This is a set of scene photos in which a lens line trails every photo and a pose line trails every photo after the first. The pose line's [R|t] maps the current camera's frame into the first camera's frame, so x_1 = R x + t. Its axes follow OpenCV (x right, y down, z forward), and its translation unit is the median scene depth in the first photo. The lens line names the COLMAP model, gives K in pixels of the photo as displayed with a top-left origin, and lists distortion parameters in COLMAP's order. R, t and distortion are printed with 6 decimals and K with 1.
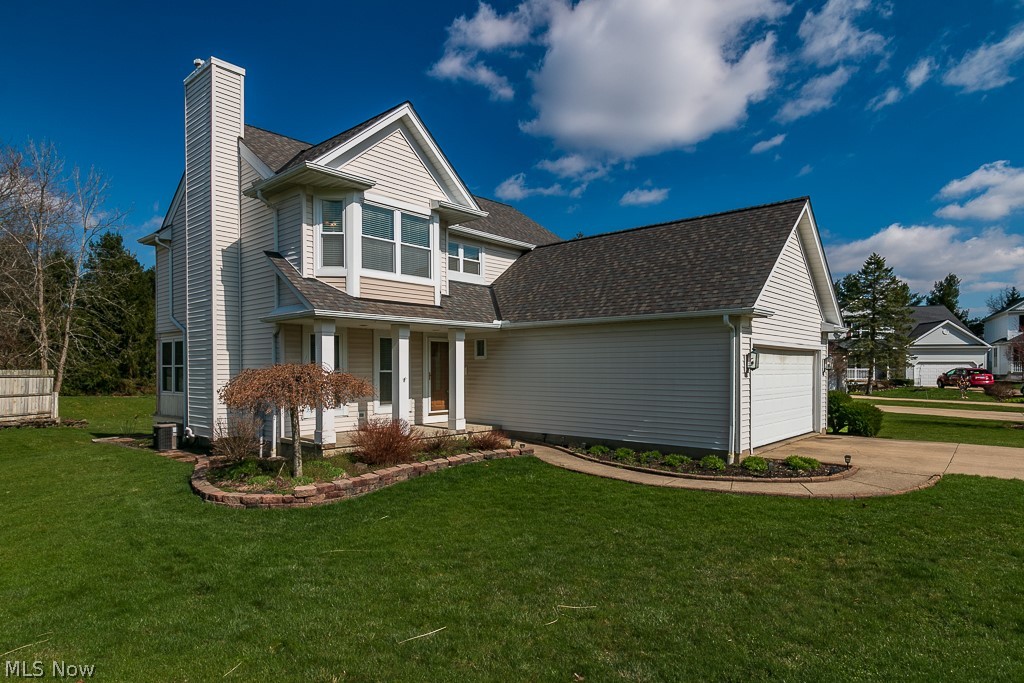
lens RADIAL K [[588.6, 0, 510.4], [0, 588.6, 370.4], [0, 0, 1]] dist [0.001384, 0.000112]
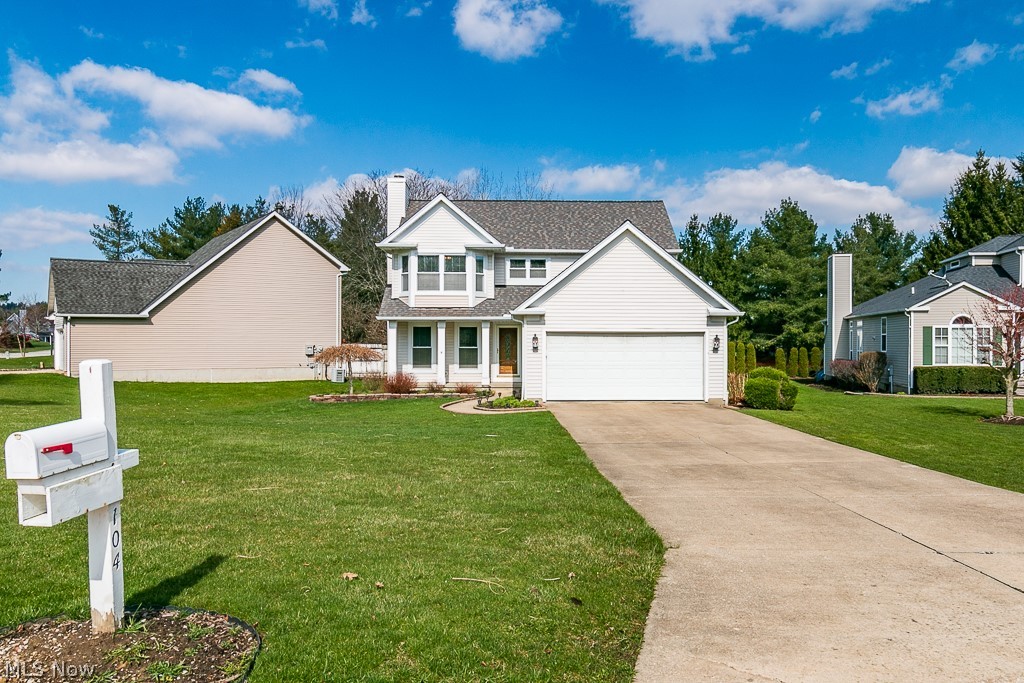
lens RADIAL K [[832.9, 0, 512.0], [0, 832.9, 341.5], [0, 0, 1]] dist [-0.000067, -0.000215]
pose [[0.668147, 0.001031, -0.744029, 1.756359], [-0.005219, 0.999981, -0.003301, -0.008315], [0.744011, 0.006088, 0.668140, -0.477857]]
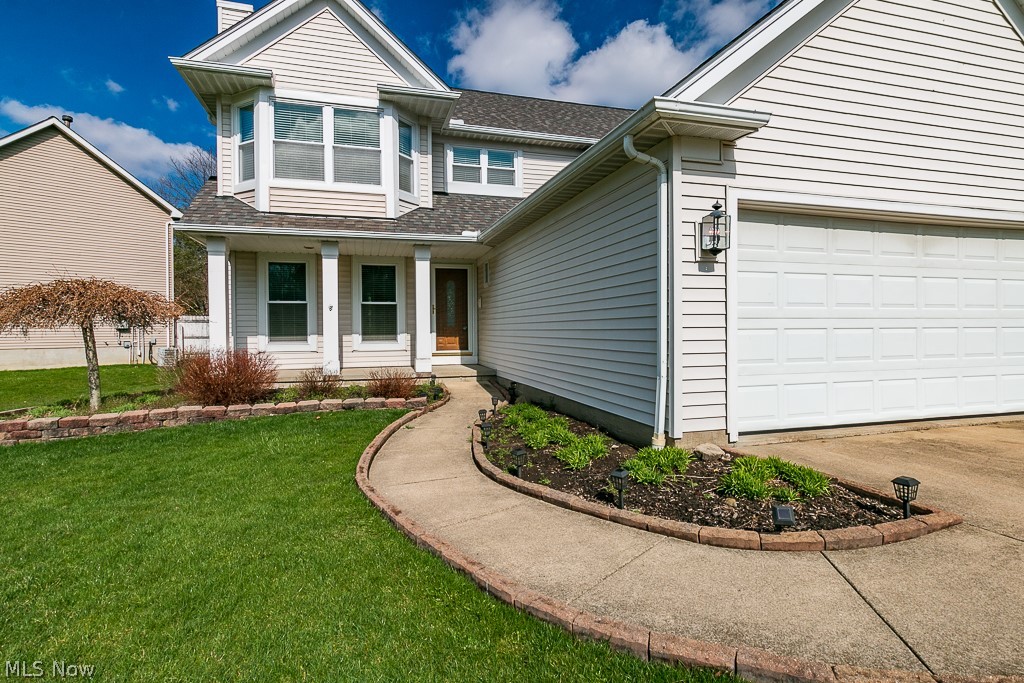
lens RADIAL K [[527.3, 0, 505.8], [0, 527.3, 337.8], [0, 0, 1]] dist [-0.001365, 0.000233]
pose [[0.846700, 0.003909, -0.532056, 0.419270], [0.003598, 0.999908, 0.013072, 0.048751], [0.532058, -0.012982, 0.846608, 0.491895]]
